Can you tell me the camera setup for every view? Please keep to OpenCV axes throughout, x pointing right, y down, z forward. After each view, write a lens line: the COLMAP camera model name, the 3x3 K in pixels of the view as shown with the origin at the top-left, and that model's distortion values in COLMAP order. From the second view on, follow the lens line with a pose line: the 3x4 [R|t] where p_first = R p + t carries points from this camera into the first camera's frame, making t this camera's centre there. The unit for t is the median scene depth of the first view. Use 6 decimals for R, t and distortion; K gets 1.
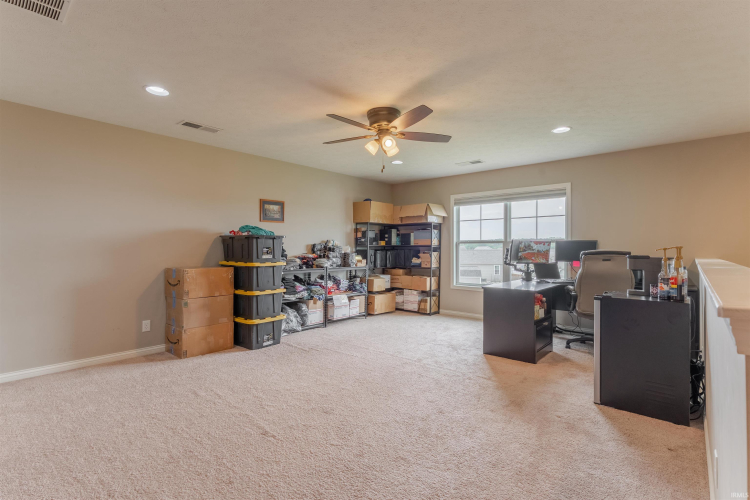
lens RADIAL K [[364.5, 0, 371.3], [0, 364.5, 251.7], [0, 0, 1]] dist [0.007904, 0.001264]
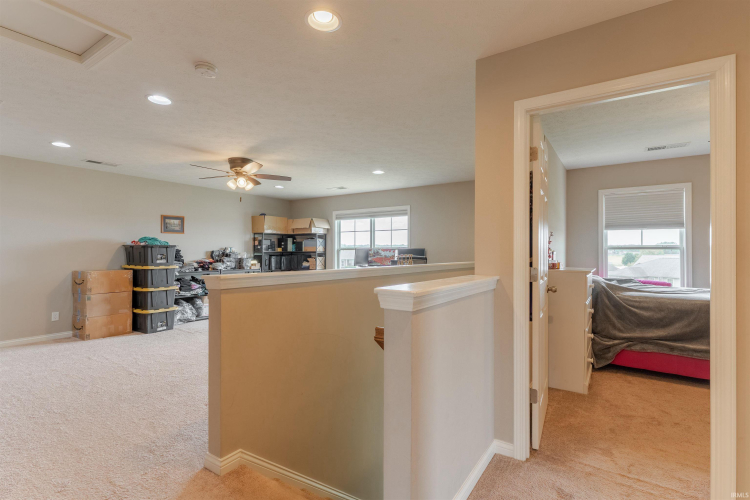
lens RADIAL K [[364.5, 0, 373.3], [0, 364.5, 251.4], [0, 0, 1]] dist [0.007904, 0.001264]
pose [[0.991352, -0.000388, 0.131228, 0.254791], [0.001789, 0.999943, -0.010555, -0.006059], [-0.131216, 0.010698, 0.991296, -0.335540]]
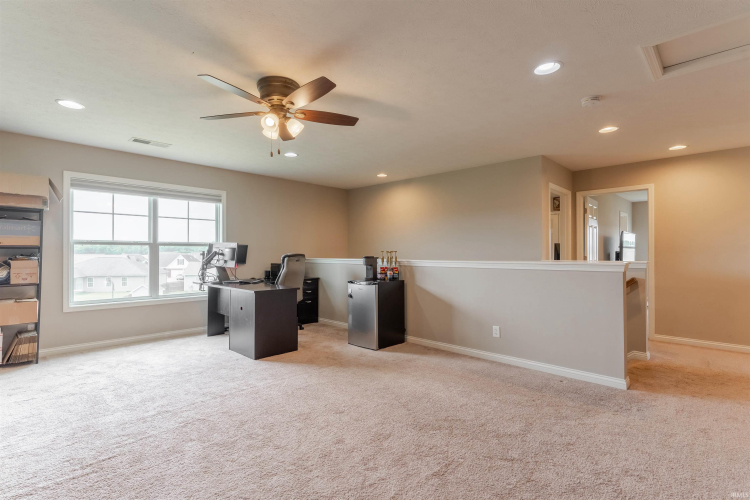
lens RADIAL K [[364.5, 0, 378.1], [0, 364.5, 249.0], [0, 0, 1]] dist [0.007904, 0.001264]
pose [[0.036732, 0.003933, 0.999317, -0.568927], [0.001326, 0.999991, -0.003985, -0.012469], [-0.999324, 0.001471, 0.036726, 0.544912]]
